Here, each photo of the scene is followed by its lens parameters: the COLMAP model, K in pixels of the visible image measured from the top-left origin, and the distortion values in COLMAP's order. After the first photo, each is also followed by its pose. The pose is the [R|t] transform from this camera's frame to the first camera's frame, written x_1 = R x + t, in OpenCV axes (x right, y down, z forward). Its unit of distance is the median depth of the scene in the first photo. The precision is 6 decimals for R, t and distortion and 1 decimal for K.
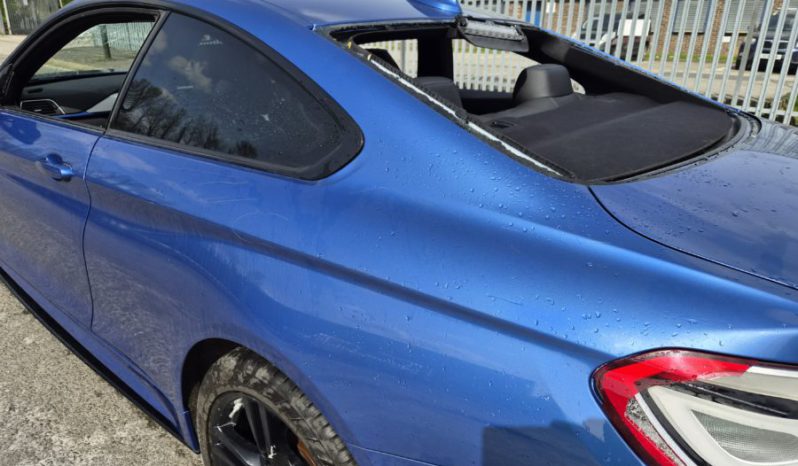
lens RADIAL K [[540.2, 0, 390.8], [0, 540.2, 236.2], [0, 0, 1]] dist [0.064245, -0.048256]
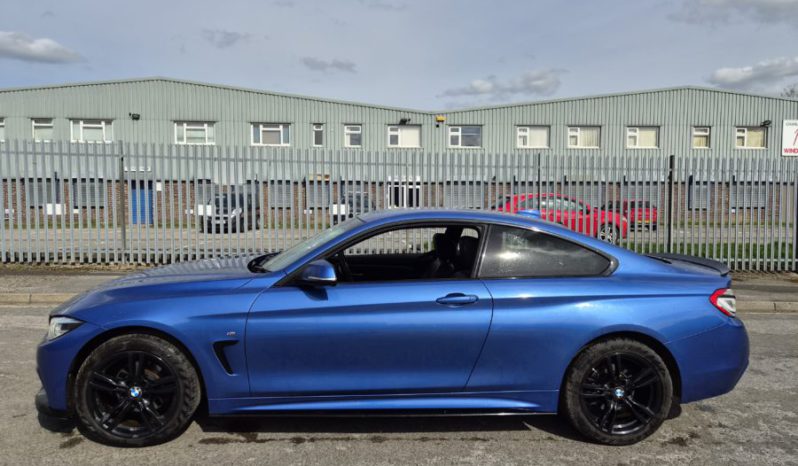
lens RADIAL K [[540.2, 0, 395.6], [0, 540.2, 230.1], [0, 0, 1]] dist [0.064245, -0.048256]
pose [[0.699523, -0.049781, 0.712874, -2.135331], [0.262660, 0.945653, -0.191704, -0.043837], [-0.664588, 0.321344, 0.674582, -0.263217]]
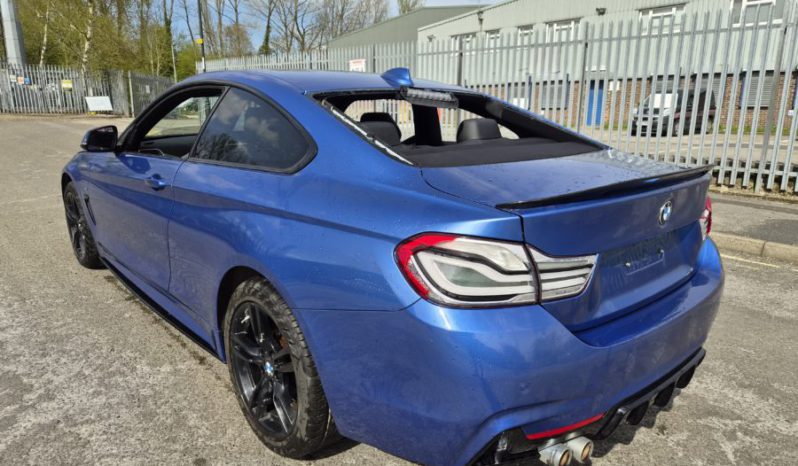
lens RADIAL K [[540.2, 0, 403.4], [0, 540.2, 234.1], [0, 0, 1]] dist [0.064245, -0.048256]
pose [[0.992235, 0.015514, -0.123406, 0.294316], [-0.032327, 0.990258, -0.135439, 0.212973], [0.120102, 0.138376, 0.983070, -0.442962]]
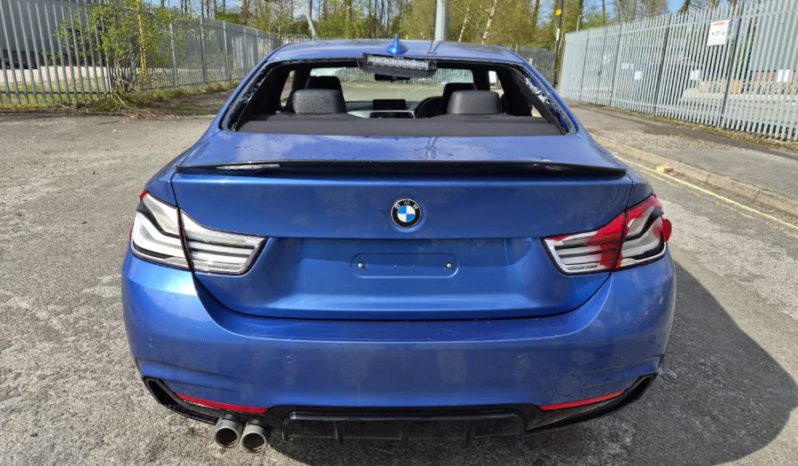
lens RADIAL K [[540.2, 0, 398.3], [0, 540.2, 234.2], [0, 0, 1]] dist [0.064245, -0.048256]
pose [[0.672728, 0.203665, -0.711307, 1.241281], [-0.271399, 0.962282, 0.018845, 0.034357], [0.688316, 0.180370, 0.702629, 0.055707]]
